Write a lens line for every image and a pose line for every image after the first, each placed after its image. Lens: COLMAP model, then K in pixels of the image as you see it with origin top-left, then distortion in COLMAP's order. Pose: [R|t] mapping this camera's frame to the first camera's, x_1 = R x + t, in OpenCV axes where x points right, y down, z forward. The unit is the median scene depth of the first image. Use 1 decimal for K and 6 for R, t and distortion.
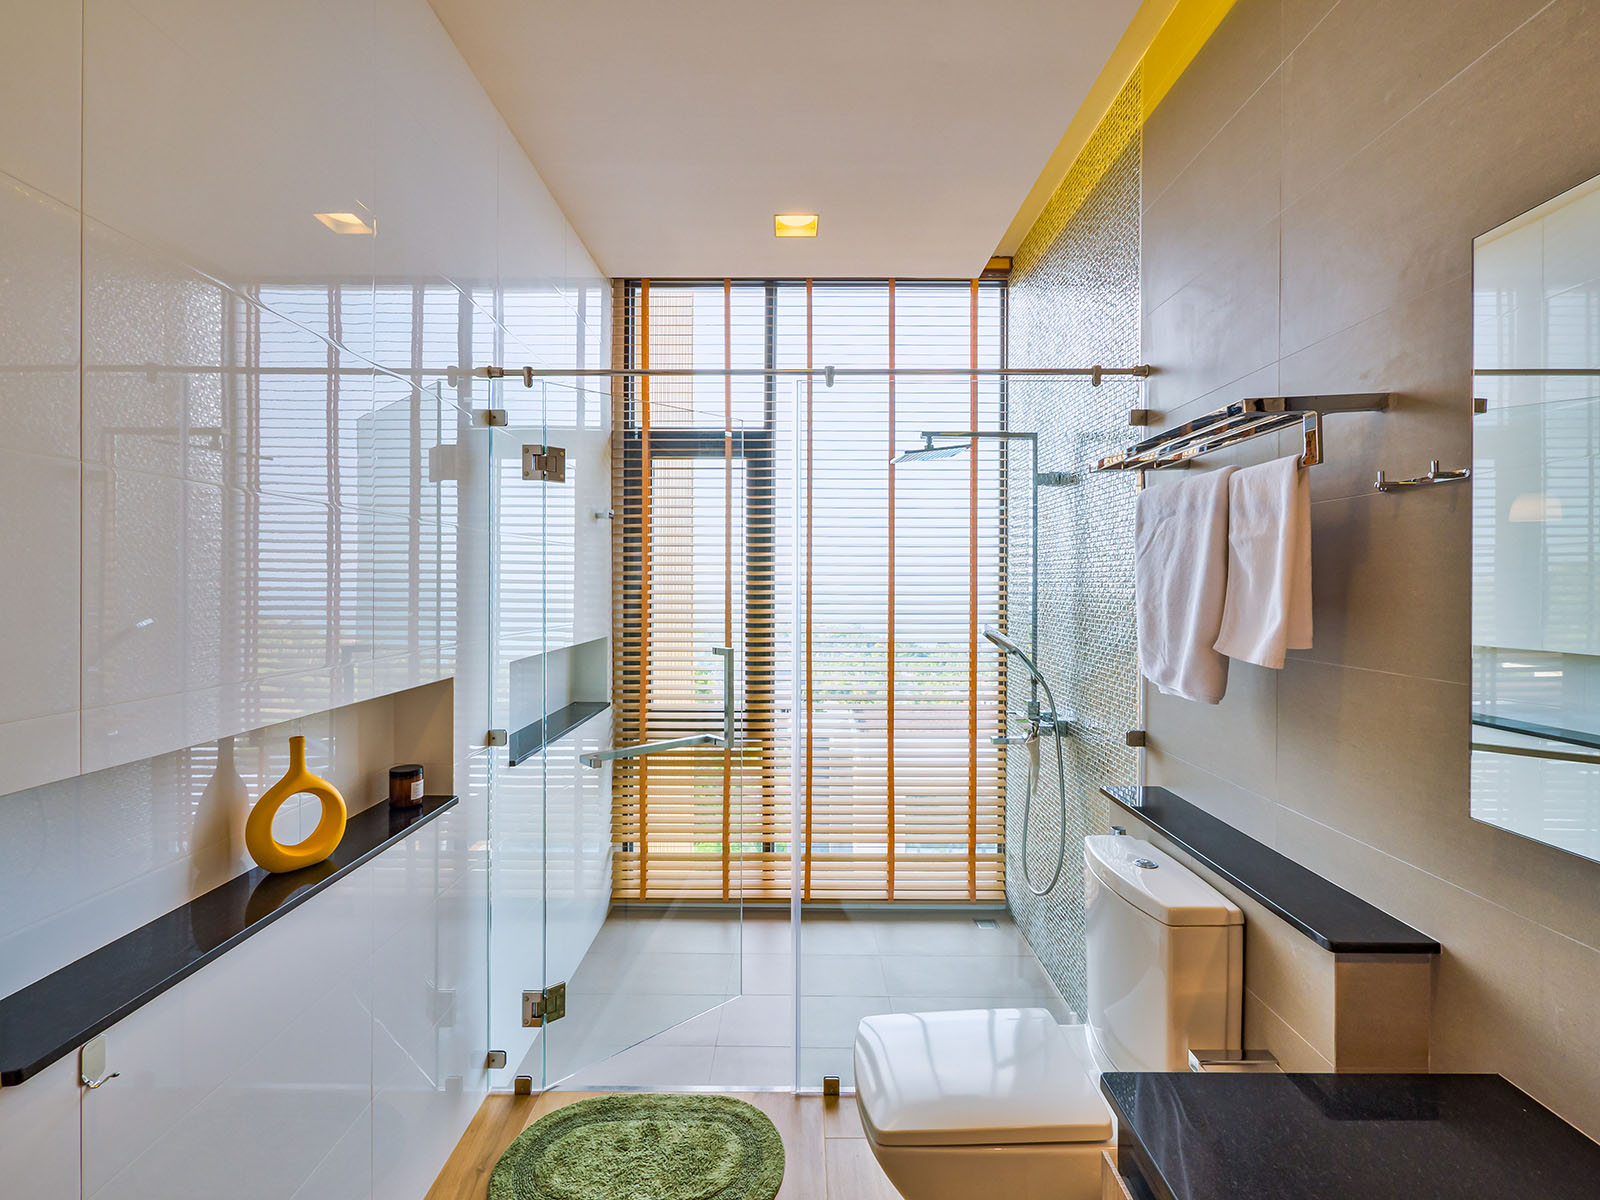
lens RADIAL K [[727.1, 0, 799.2], [0, 727.1, 587.4], [0, 0, 1]] dist [0.000841, 0.000670]
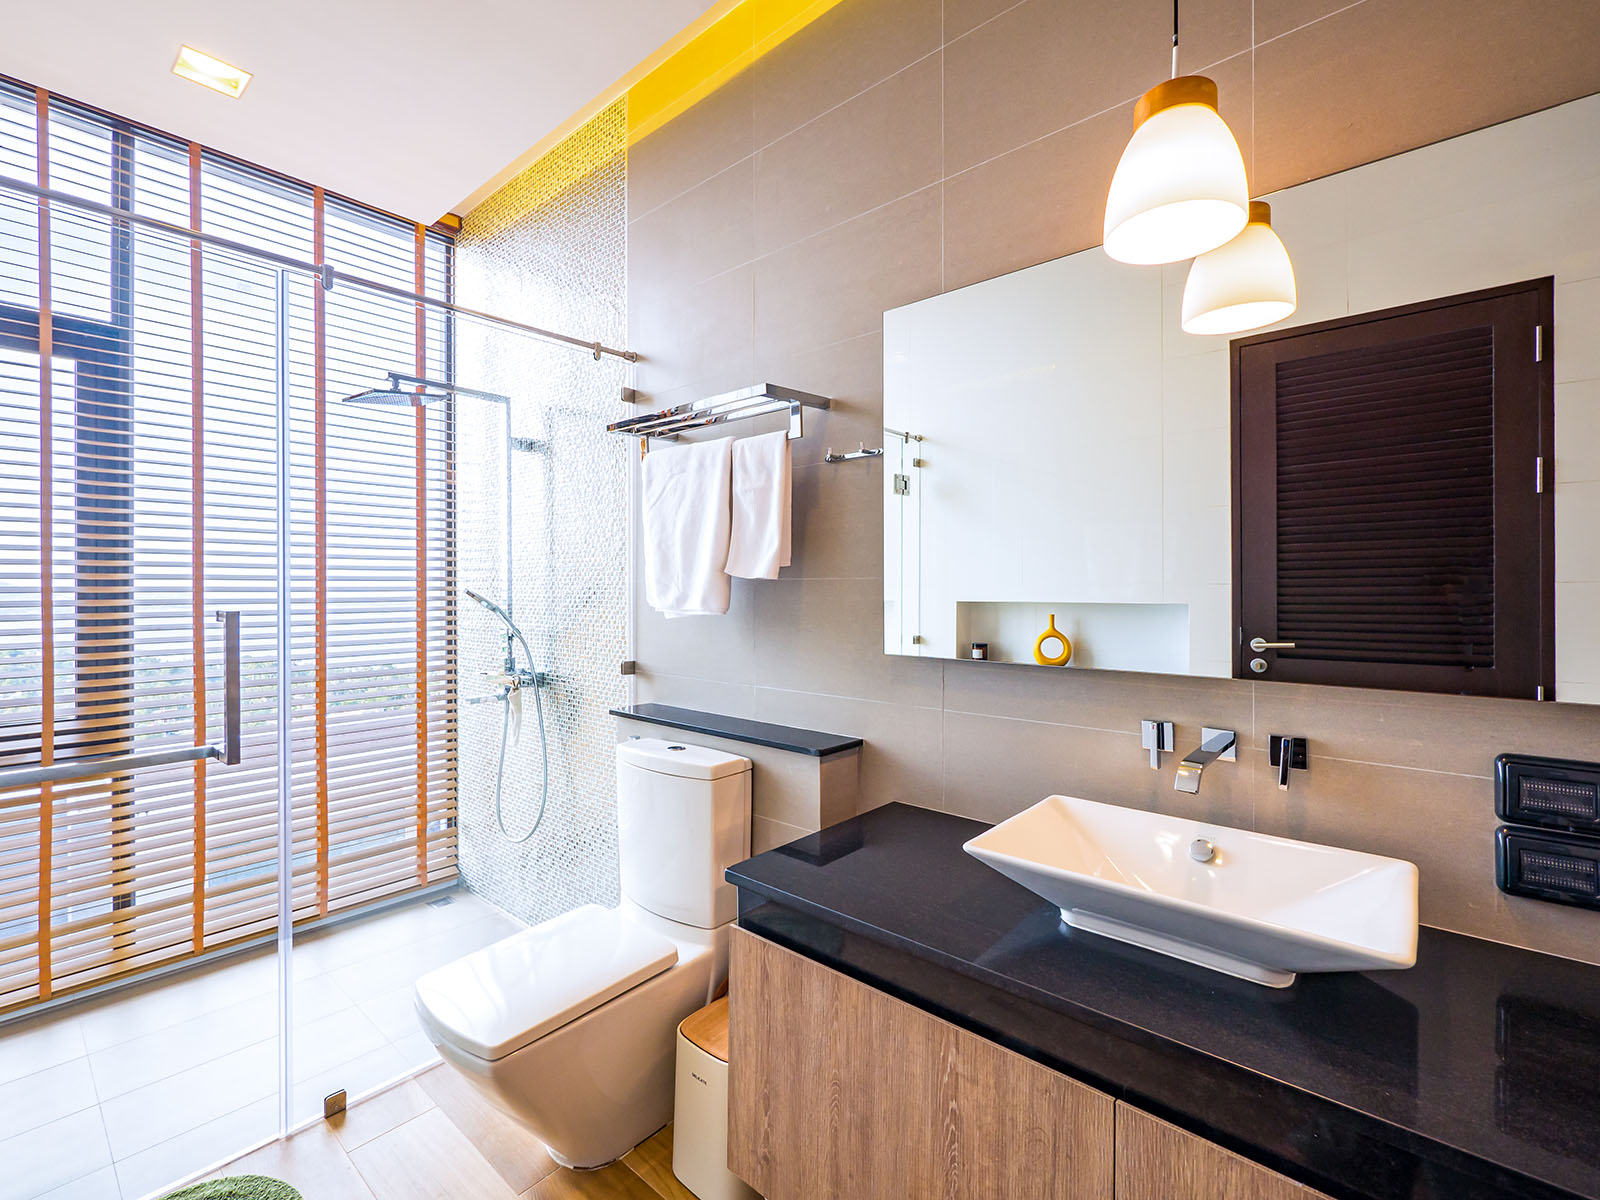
lens RADIAL K [[727.1, 0, 799.2], [0, 727.1, 587.4], [0, 0, 1]] dist [0.000841, 0.000670]
pose [[0.659062, -0.005413, 0.752069, -0.187287], [0.007807, 0.999969, 0.000356, 0.062518], [-0.752048, 0.005637, 0.659084, 0.012686]]
